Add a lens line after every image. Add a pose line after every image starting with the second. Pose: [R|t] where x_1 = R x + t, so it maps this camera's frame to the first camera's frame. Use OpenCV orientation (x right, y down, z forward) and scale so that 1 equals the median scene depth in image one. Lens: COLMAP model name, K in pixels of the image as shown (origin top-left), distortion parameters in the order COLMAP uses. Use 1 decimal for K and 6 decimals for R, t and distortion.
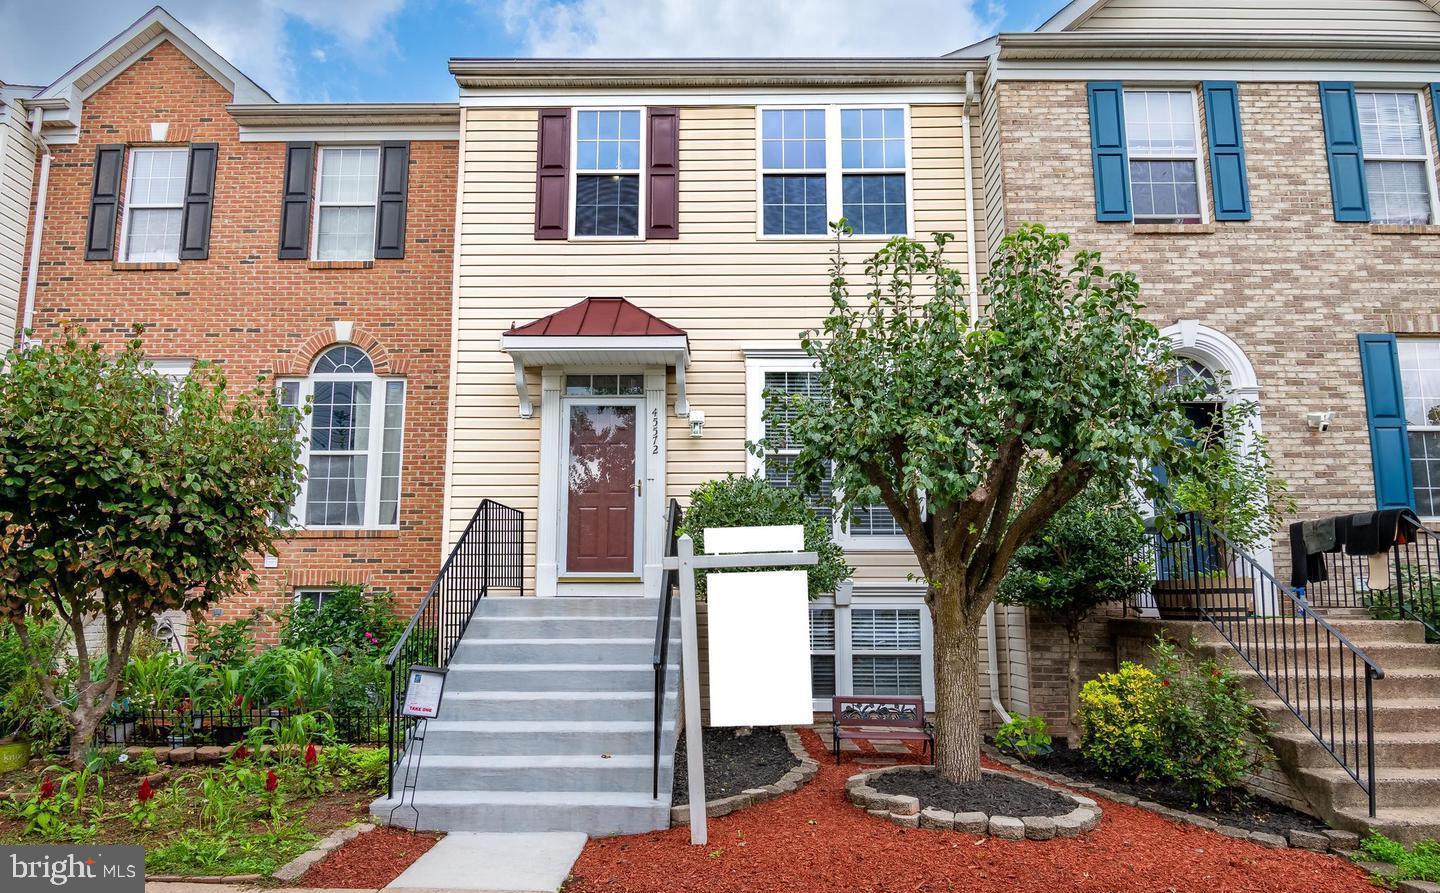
lens RADIAL K [[888.6, 0, 714.1], [0, 888.6, 475.2], [0, 0, 1]] dist [0.008728, -0.026746]
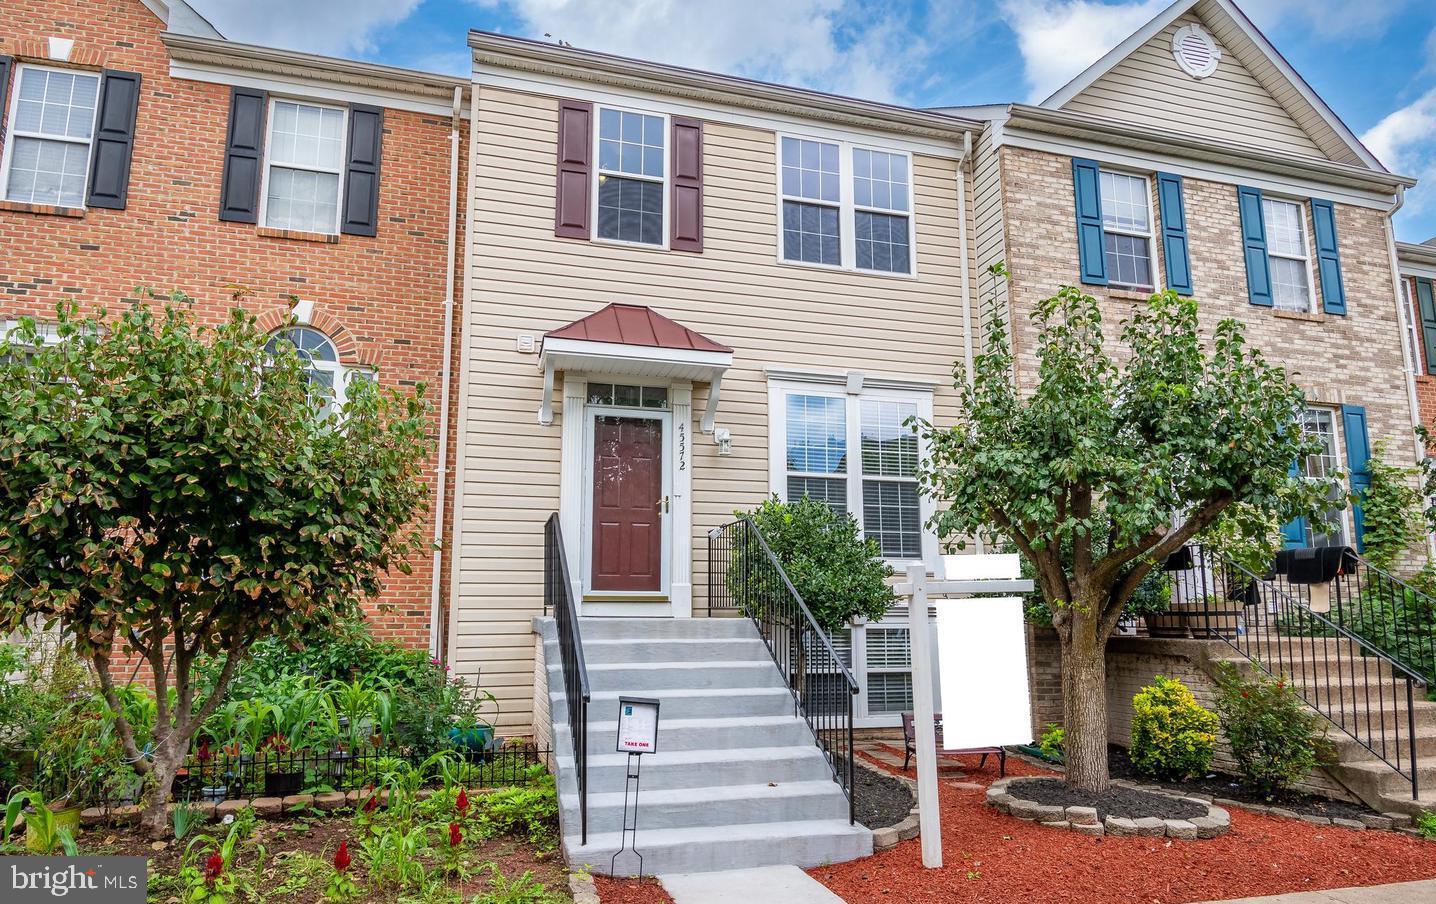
lens RADIAL K [[889.0, 0, 719.0], [0, 889.0, 474.9], [0, 0, 1]] dist [0.007376, -0.025107]
pose [[0.957433, 0.045295, 0.285081, -0.311737], [-0.041450, 0.998950, -0.019508, -0.001318], [-0.285666, 0.006861, 0.958305, 0.052057]]
